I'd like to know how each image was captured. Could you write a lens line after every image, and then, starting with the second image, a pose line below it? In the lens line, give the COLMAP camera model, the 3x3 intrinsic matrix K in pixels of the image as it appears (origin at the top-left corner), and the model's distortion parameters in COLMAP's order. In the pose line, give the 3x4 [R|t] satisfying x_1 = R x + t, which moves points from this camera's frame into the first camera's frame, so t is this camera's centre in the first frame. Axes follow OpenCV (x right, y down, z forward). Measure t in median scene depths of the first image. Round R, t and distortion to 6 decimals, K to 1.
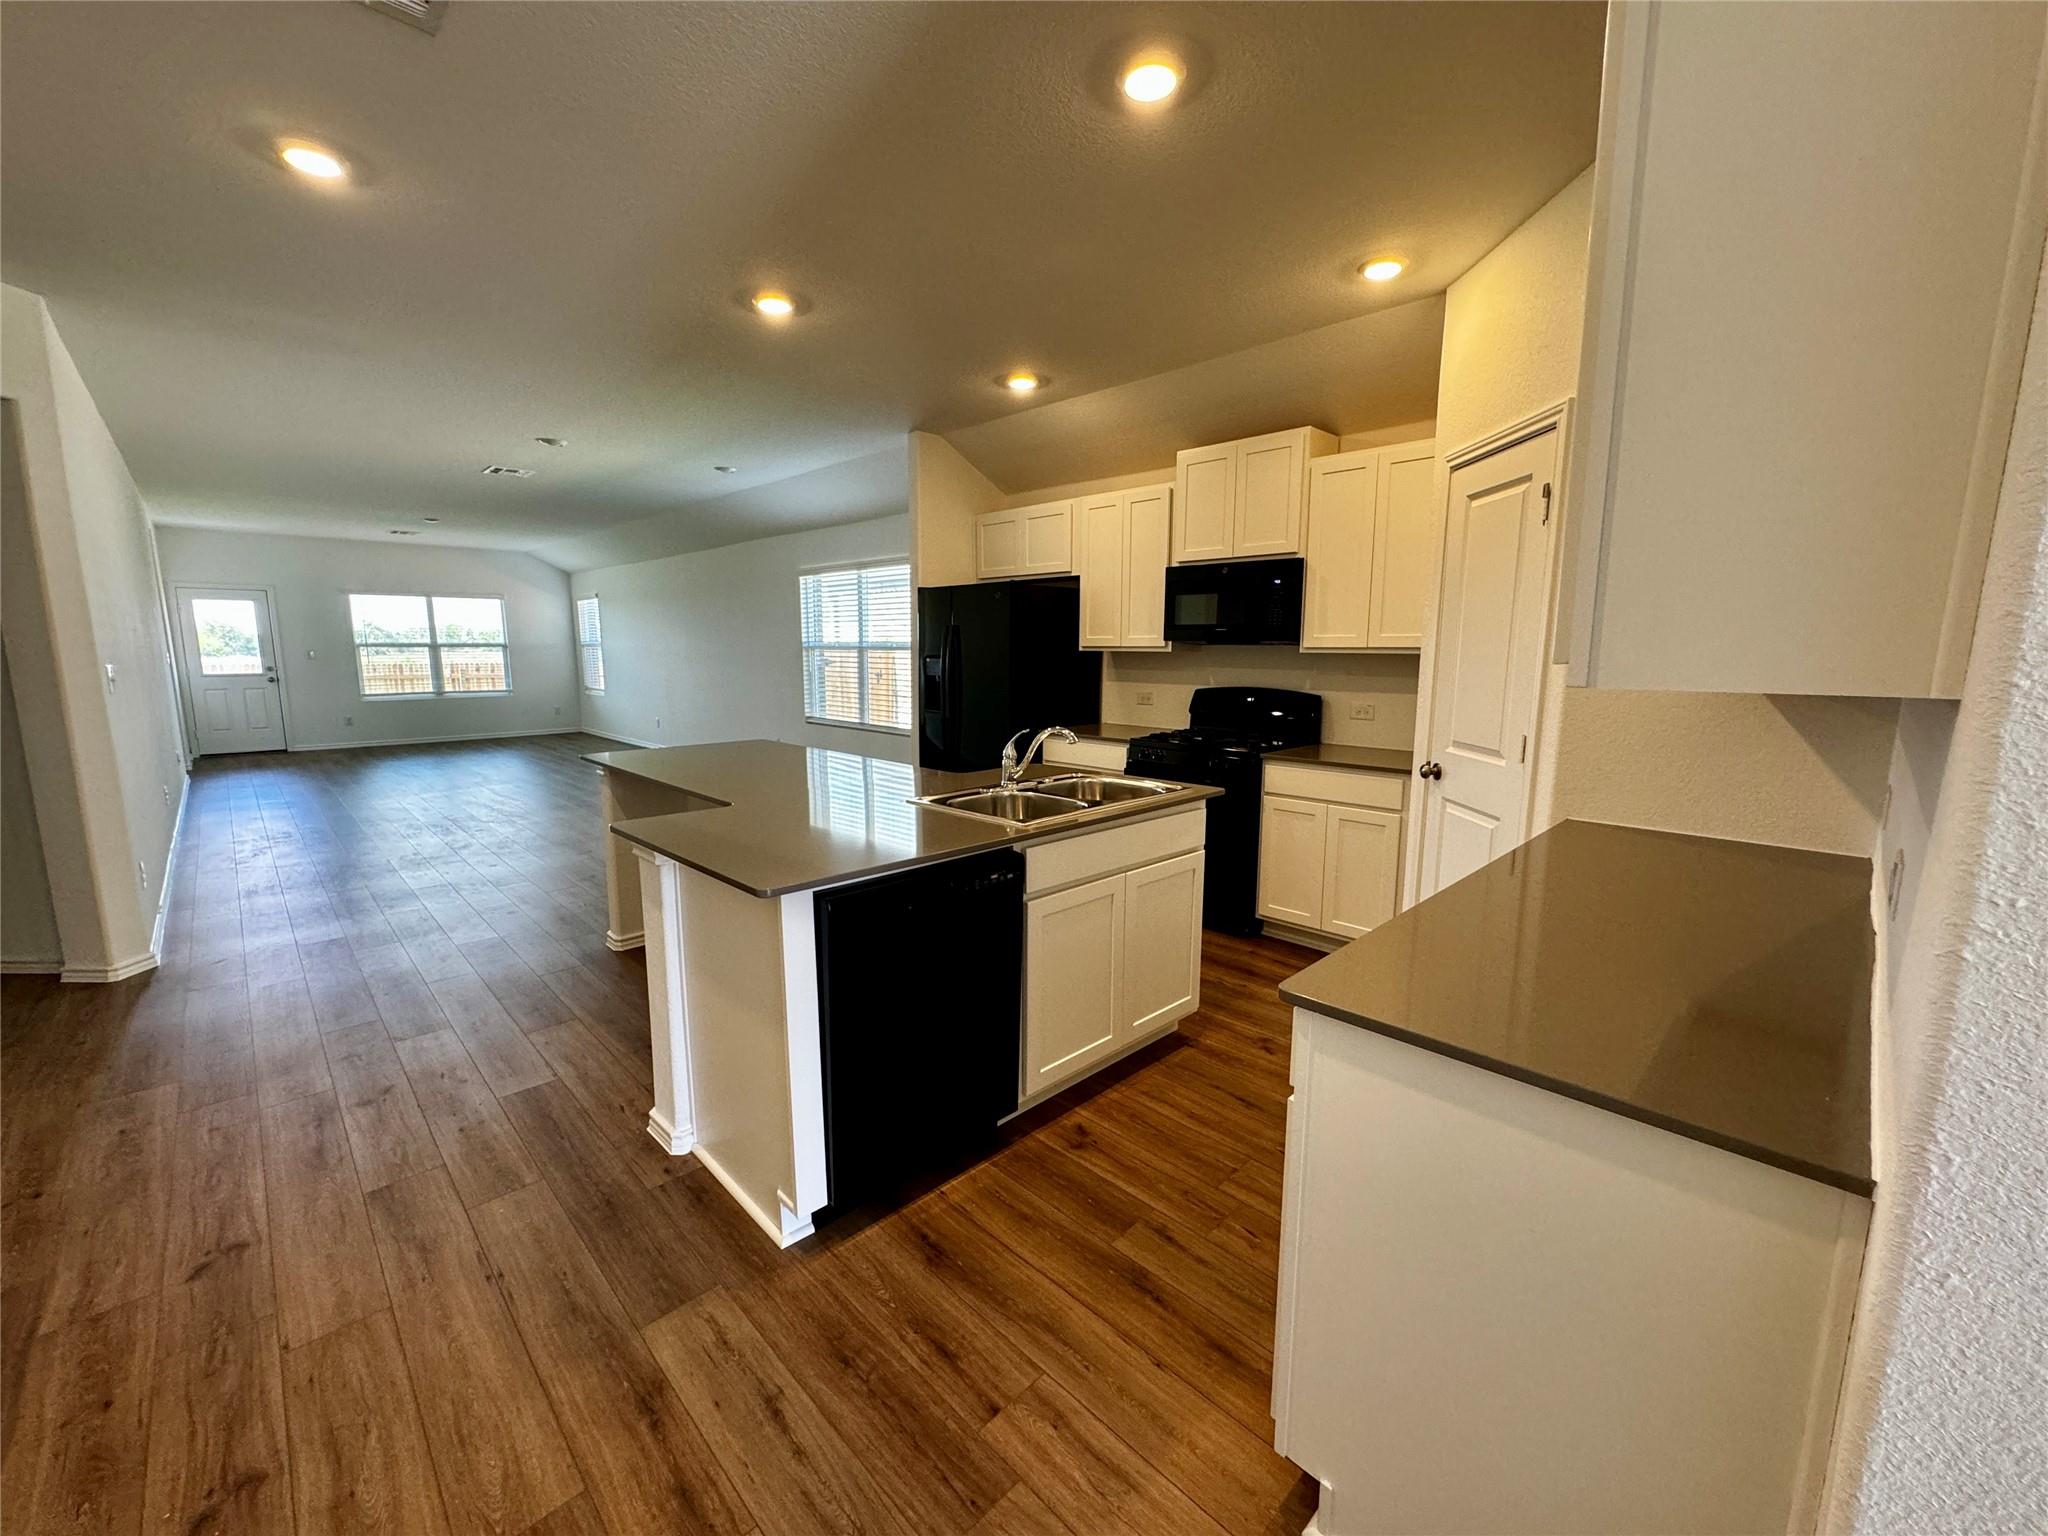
lens RADIAL K [[818.1, 0, 1027.4], [0, 818.1, 776.8], [0, 0, 1]] dist [-0.003574, -0.000267]
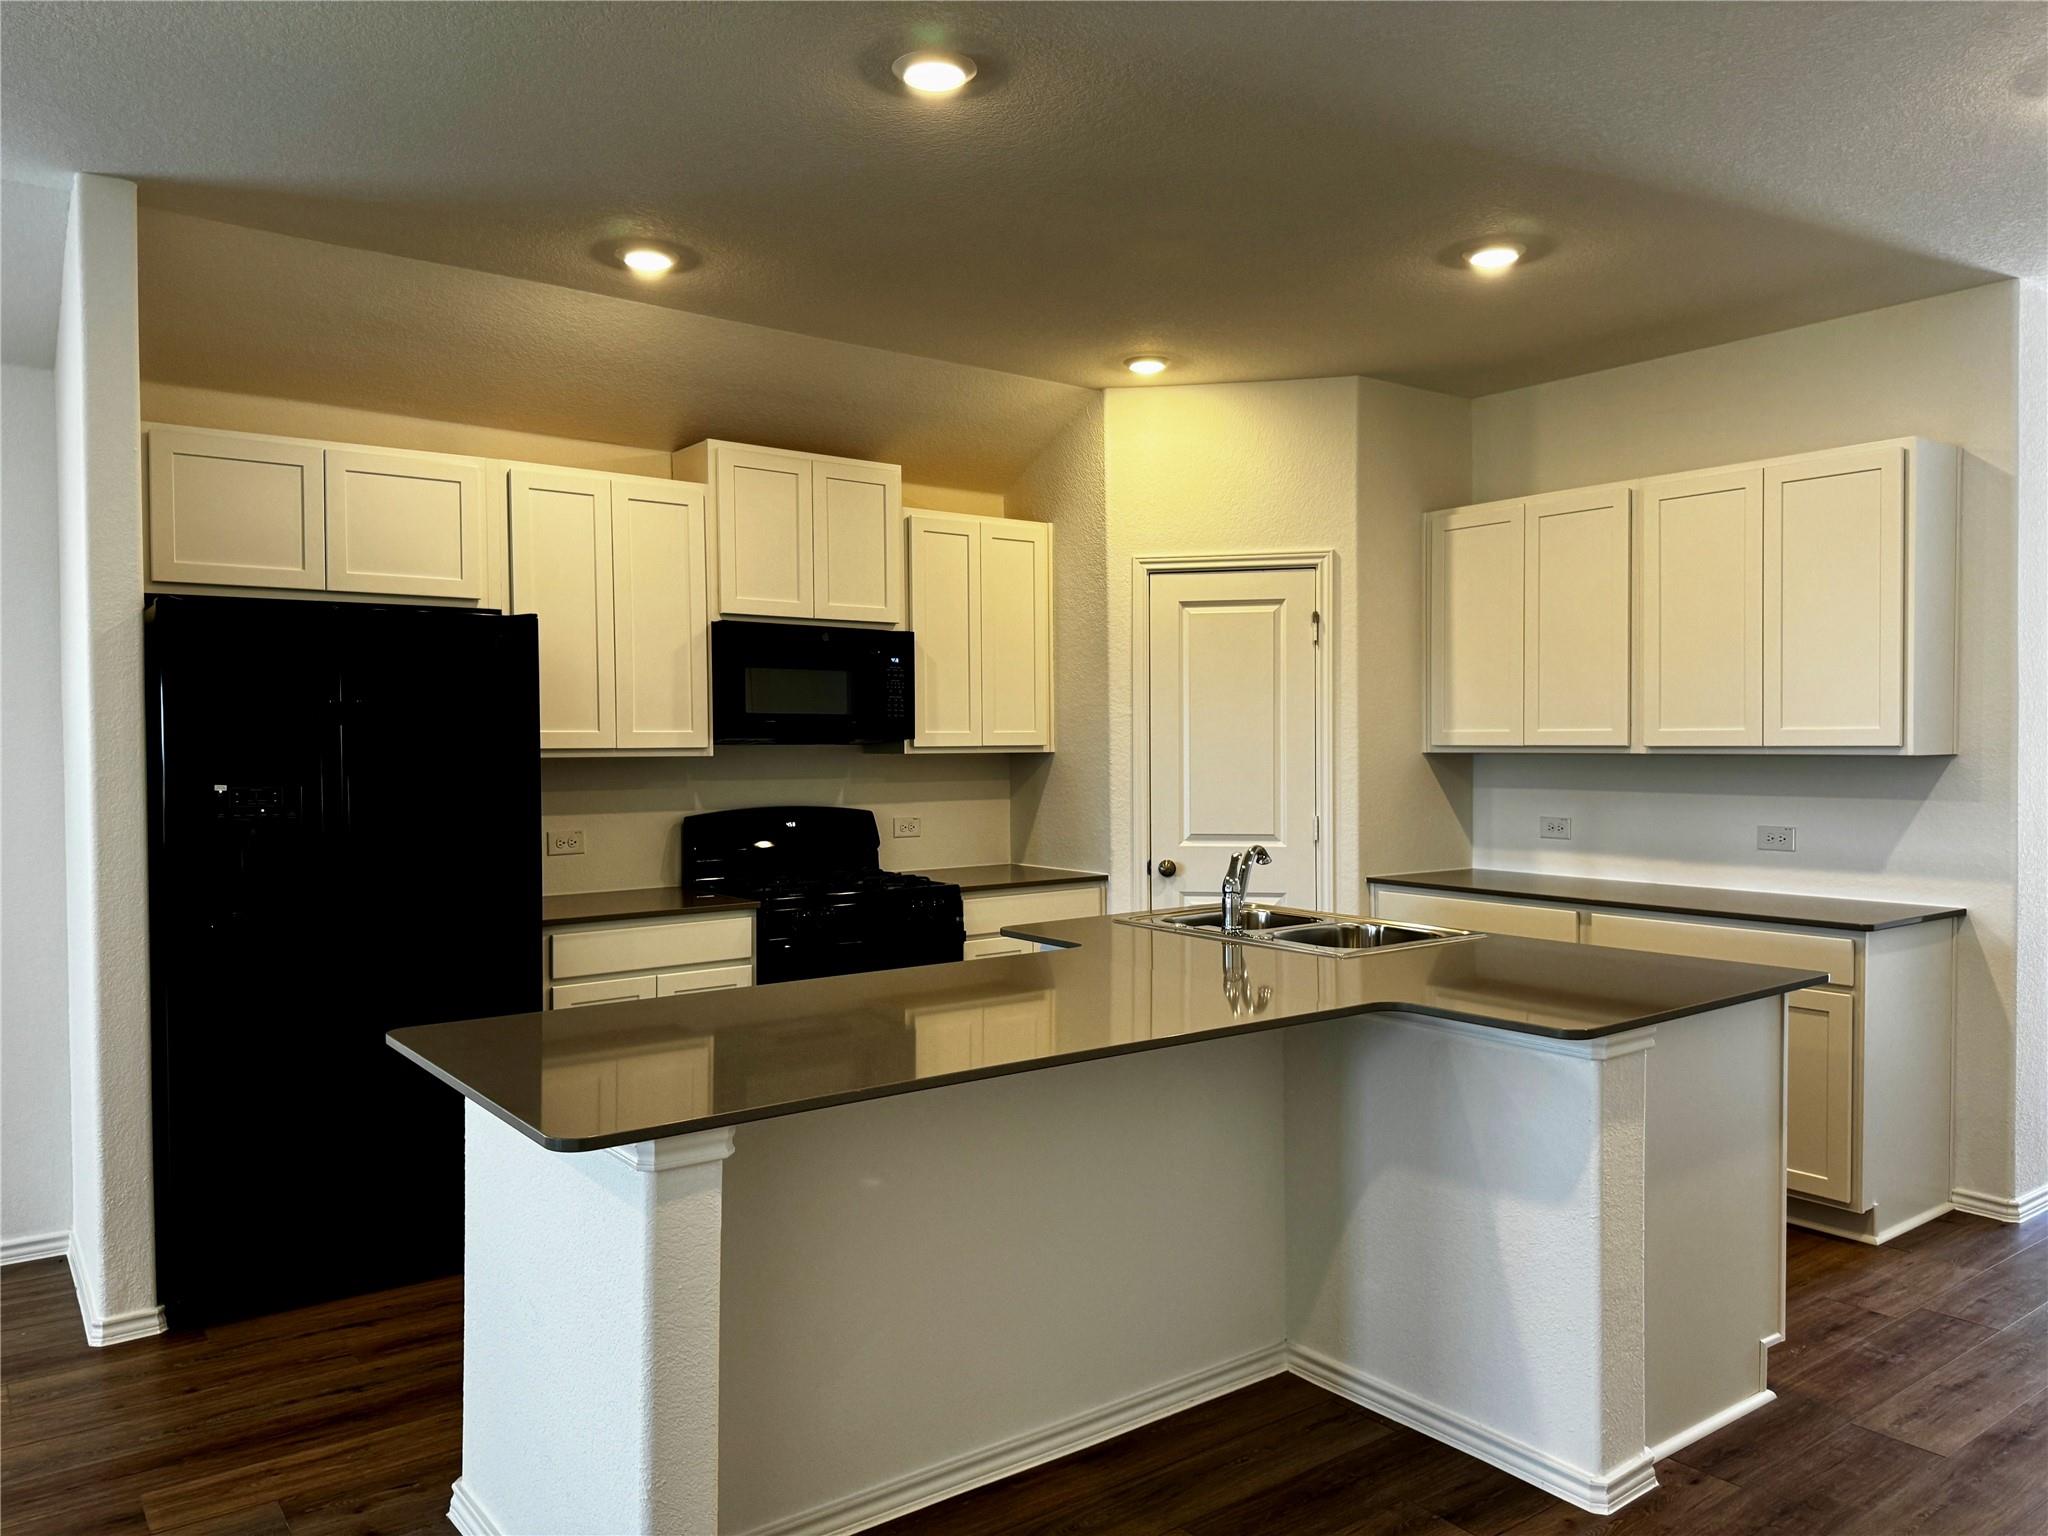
lens RADIAL K [[1436.8, 0, 1015.7], [0, 1436.8, 776.4], [0, 0, 1]] dist [0.084130, -0.087725]
pose [[0.132519, -0.028357, 0.990775, -1.090707], [0.162582, 0.986674, 0.006494, -0.138216], [-0.977755, 0.160222, 0.135363, 0.810896]]
